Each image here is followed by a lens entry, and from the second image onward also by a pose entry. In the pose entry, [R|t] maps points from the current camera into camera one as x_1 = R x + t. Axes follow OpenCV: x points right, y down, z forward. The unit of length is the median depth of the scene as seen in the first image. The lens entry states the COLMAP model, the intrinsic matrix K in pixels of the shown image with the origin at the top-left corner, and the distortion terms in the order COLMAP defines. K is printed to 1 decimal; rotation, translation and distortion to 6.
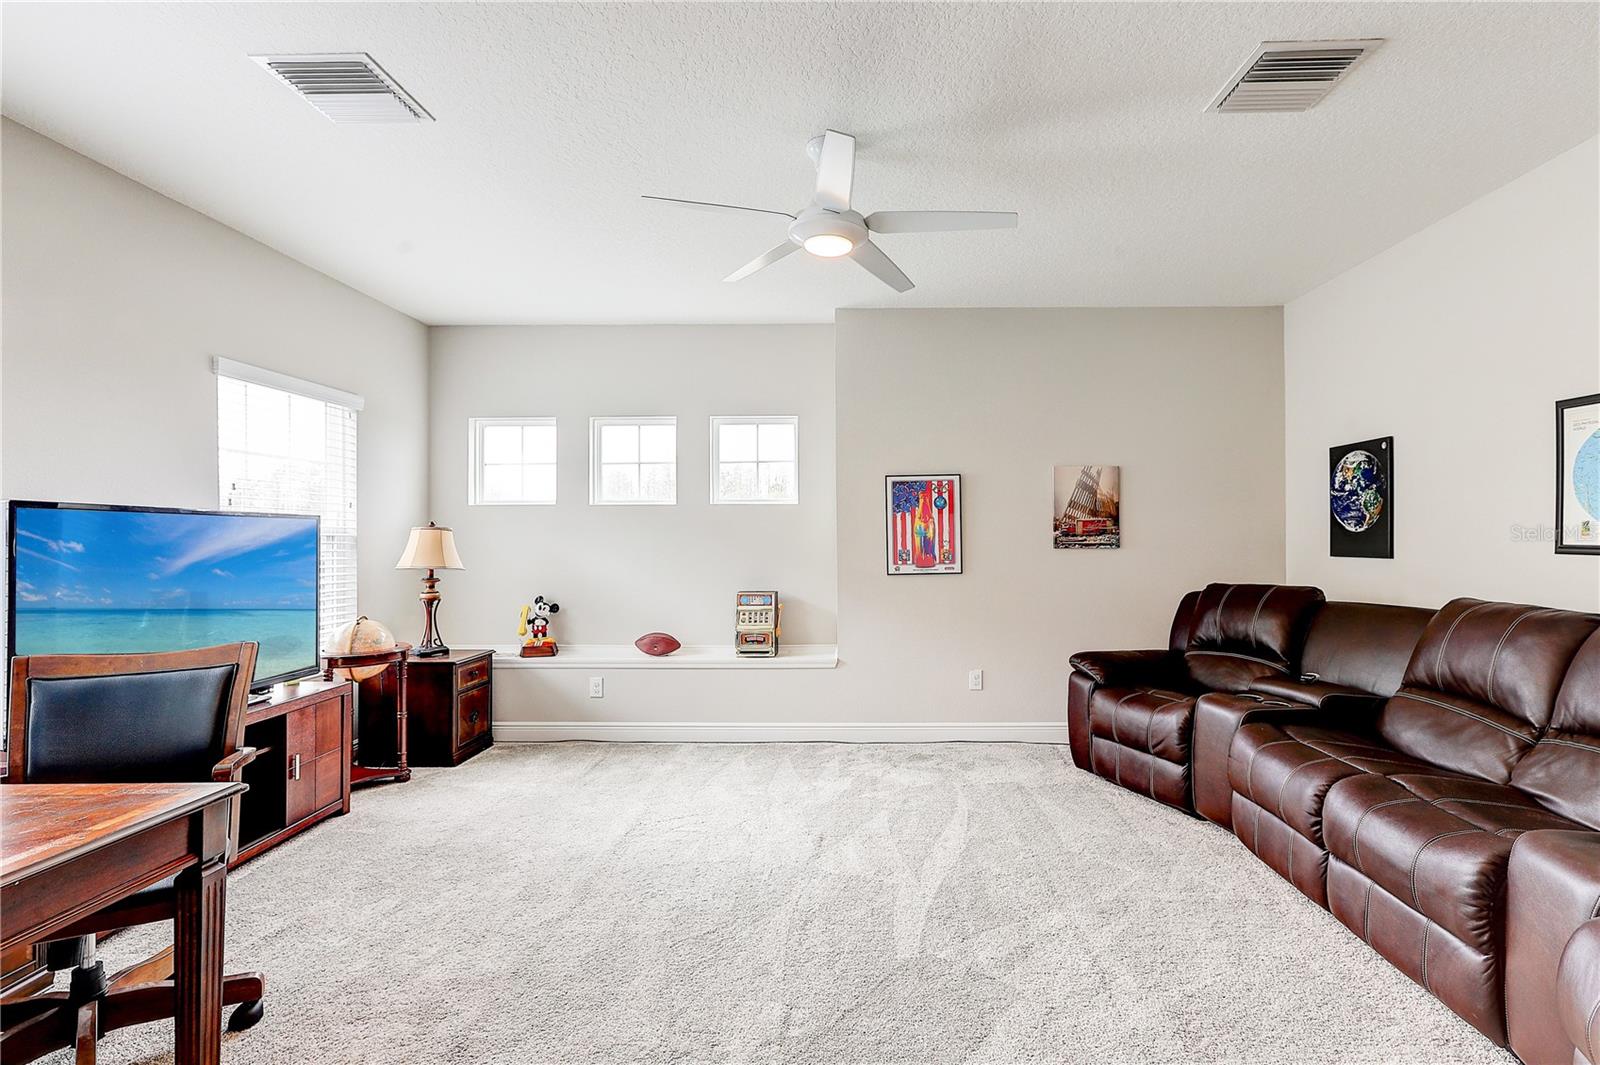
lens RADIAL K [[732.5, 0, 801.9], [0, 732.5, 538.7], [0, 0, 1]] dist [-0.002270, 0.016864]
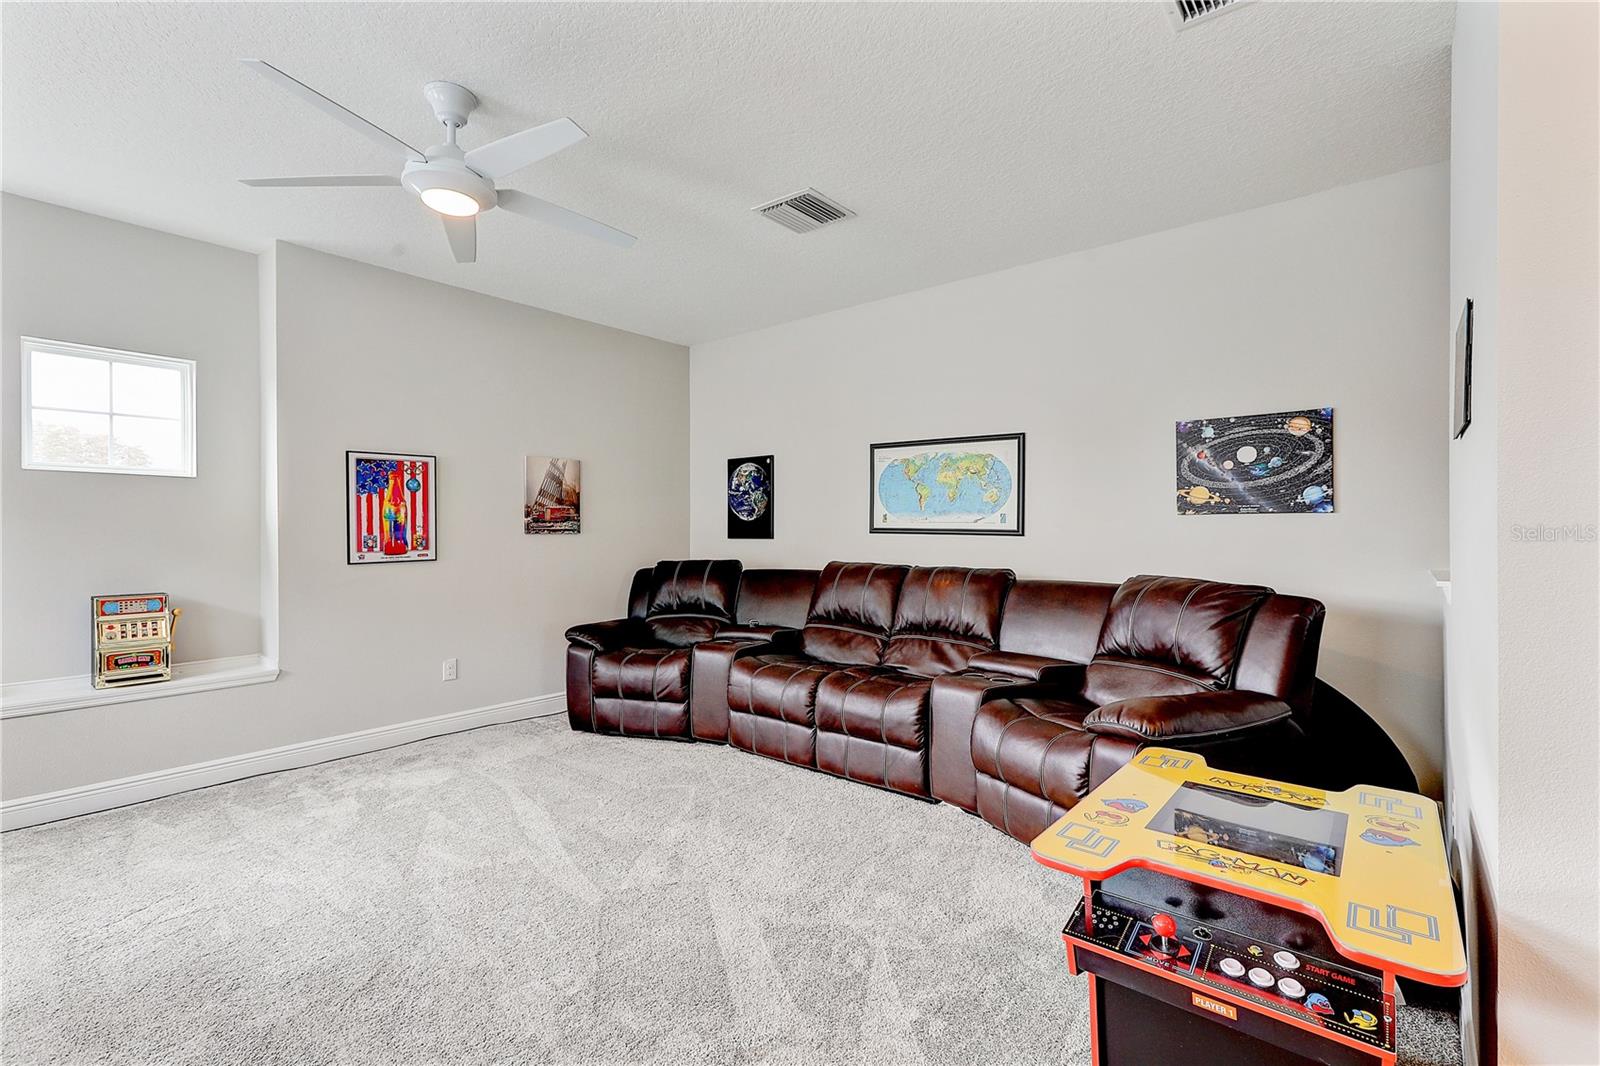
lens RADIAL K [[721.0, 0, 800.0], [0, 721.0, 533.0], [0, 0, 1]] dist [-0.002576, 0.016496]
pose [[0.638440, -0.001204, 0.769671, -0.236979], [-0.001748, 0.999994, 0.003015, 0.009724], [-0.769670, -0.003270, 0.638434, 0.041953]]
